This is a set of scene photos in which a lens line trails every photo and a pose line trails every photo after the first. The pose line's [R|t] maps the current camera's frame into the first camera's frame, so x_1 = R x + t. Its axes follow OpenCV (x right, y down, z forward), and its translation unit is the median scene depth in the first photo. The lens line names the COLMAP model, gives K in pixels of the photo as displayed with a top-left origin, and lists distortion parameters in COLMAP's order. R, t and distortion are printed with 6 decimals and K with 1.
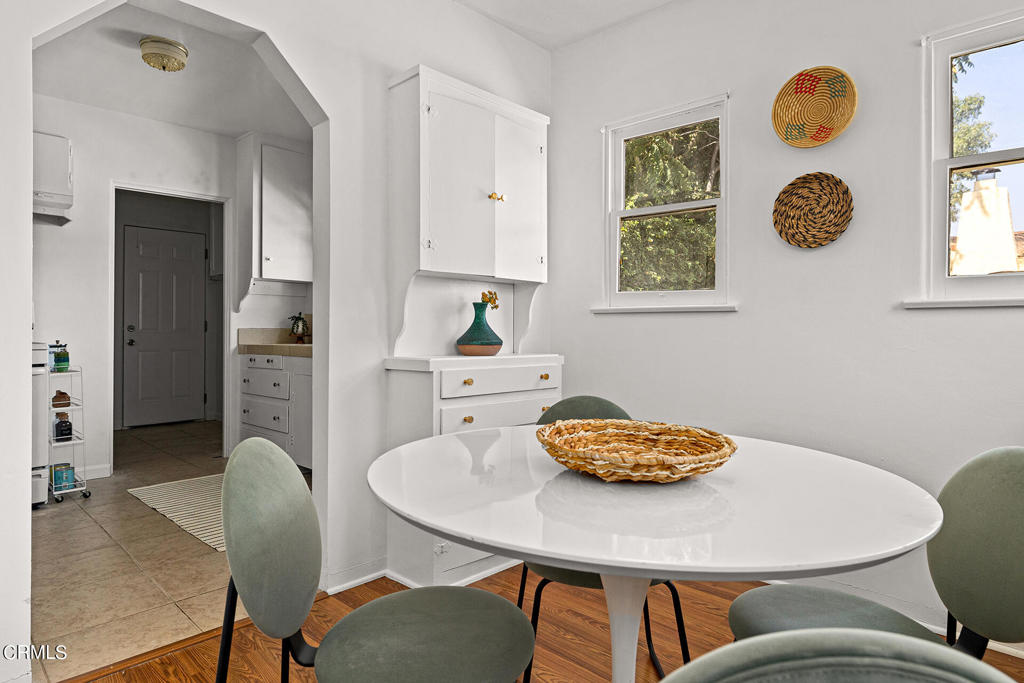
lens RADIAL K [[604.5, 0, 509.5], [0, 604.5, 327.3], [0, 0, 1]] dist [0.018248, 0.001029]
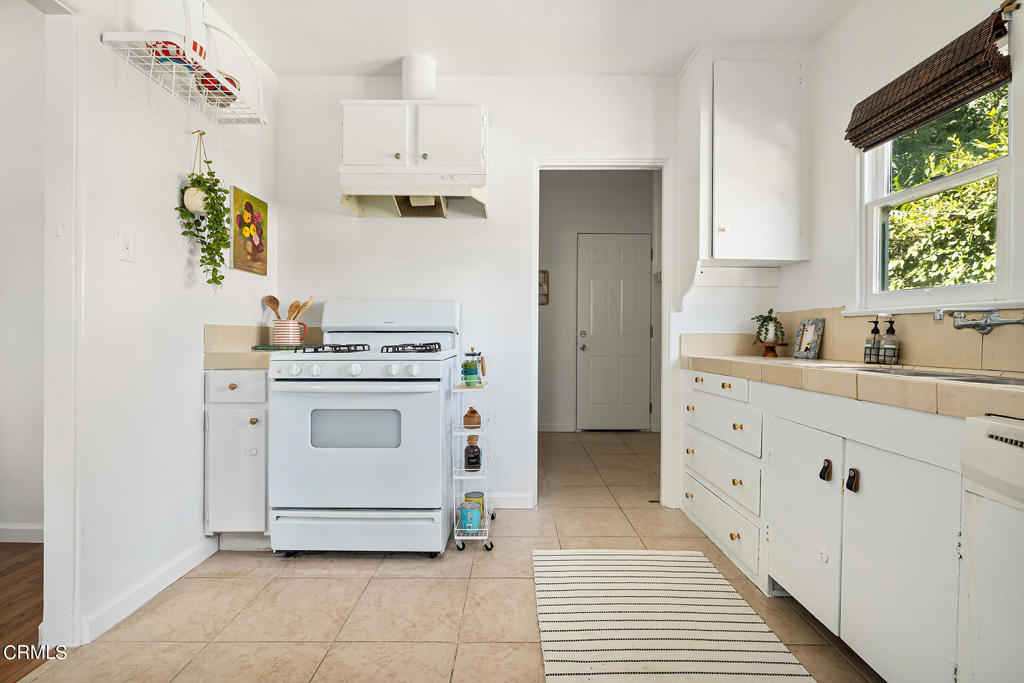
lens RADIAL K [[456.7, 0, 509.3], [0, 456.7, 337.0], [0, 0, 1]] dist [-0.003552, 0.000076]
pose [[0.696771, 0.005288, -0.717274, -0.202273], [0.000763, 0.999967, 0.008114, 0.001063], [0.717294, -0.006201, 0.696744, 0.484043]]
